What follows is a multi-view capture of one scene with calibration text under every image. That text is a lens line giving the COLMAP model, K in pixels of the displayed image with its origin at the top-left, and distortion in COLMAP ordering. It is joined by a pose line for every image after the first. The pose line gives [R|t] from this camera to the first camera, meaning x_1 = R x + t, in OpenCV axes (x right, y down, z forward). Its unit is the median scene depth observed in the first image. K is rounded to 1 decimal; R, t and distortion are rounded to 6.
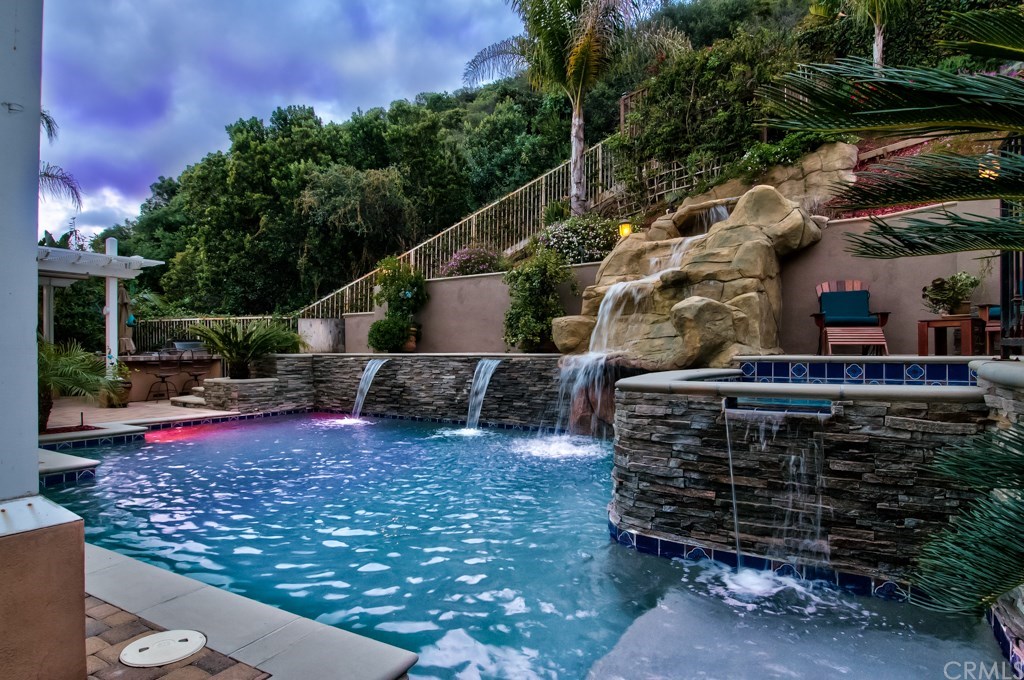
lens RADIAL K [[575.2, 0, 522.8], [0, 575.2, 354.8], [0, 0, 1]] dist [0.052719, -0.057838]
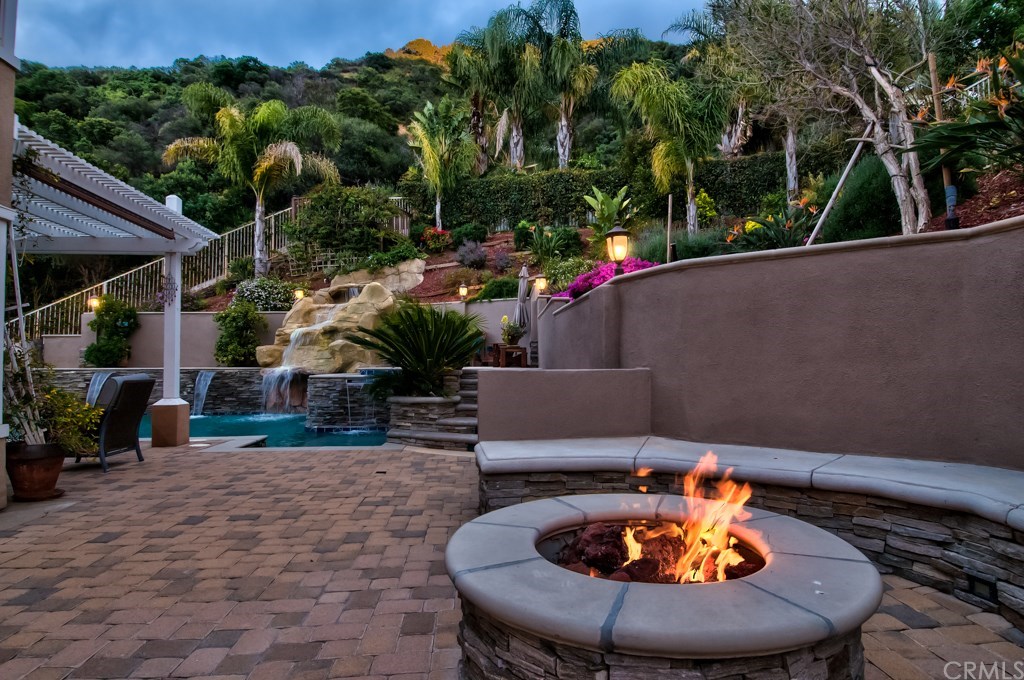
lens RADIAL K [[575.2, 0, 522.8], [0, 575.2, 354.8], [0, 0, 1]] dist [0.052719, -0.057838]
pose [[0.834830, 0.011386, 0.550391, -0.210873], [0.004855, 0.999595, -0.028044, 0.011473], [-0.550487, 0.026084, 0.834436, -0.778048]]
